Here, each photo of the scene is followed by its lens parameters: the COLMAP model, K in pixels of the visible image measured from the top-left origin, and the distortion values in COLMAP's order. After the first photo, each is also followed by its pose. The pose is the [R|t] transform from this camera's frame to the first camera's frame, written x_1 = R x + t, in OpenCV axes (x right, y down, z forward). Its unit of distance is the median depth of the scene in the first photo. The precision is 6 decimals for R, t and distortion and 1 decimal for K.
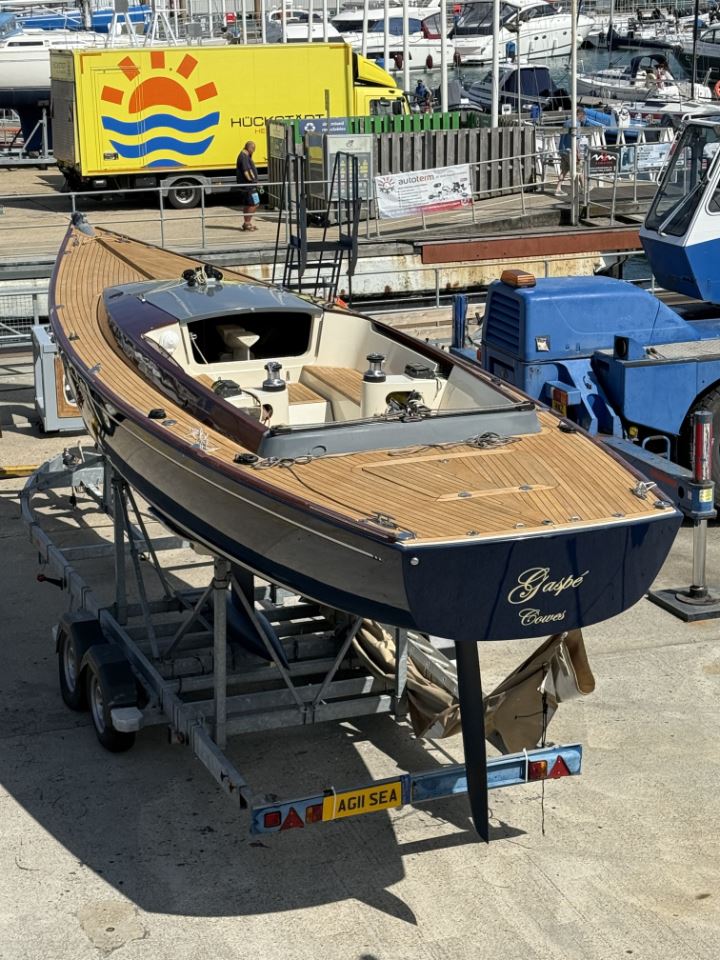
lens RADIAL K [[1889.4, 0, 360.3], [0, 1889.4, 484.7], [0, 0, 1]] dist [0.153348, 0.000000]
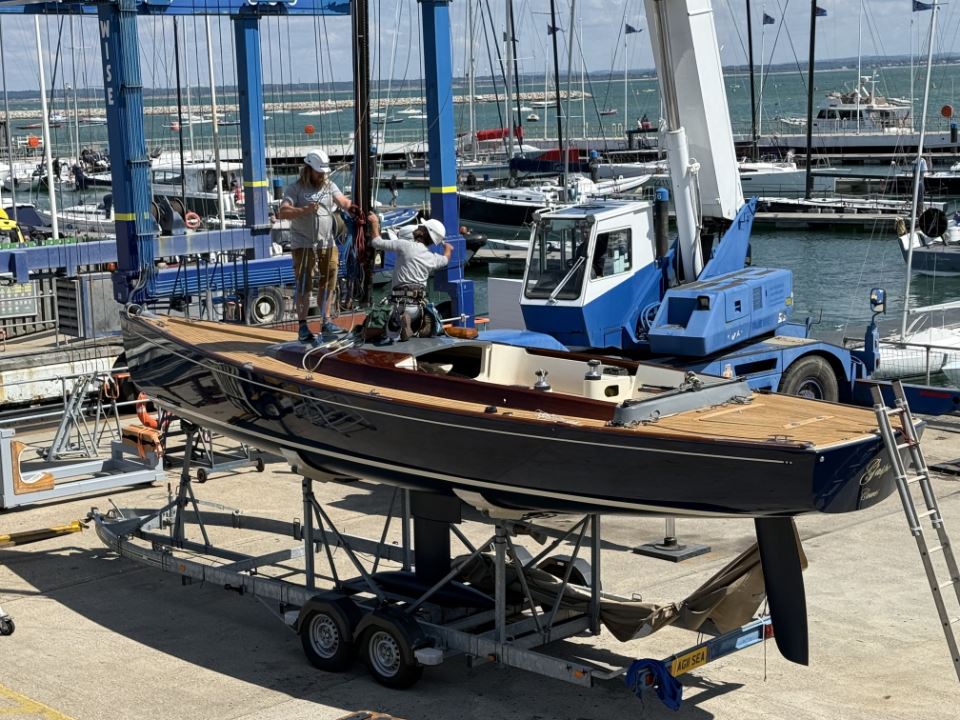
lens RADIAL K [[1765.1, 0, 479.5], [0, 1765.1, 357.5], [0, 0, 1]] dist [0.117761, 0.000000]
pose [[0.915966, -0.075502, 0.394089, -0.583132], [0.126251, 0.986485, -0.104444, 0.054964], [-0.380877, 0.145422, 0.913118, -0.165829]]
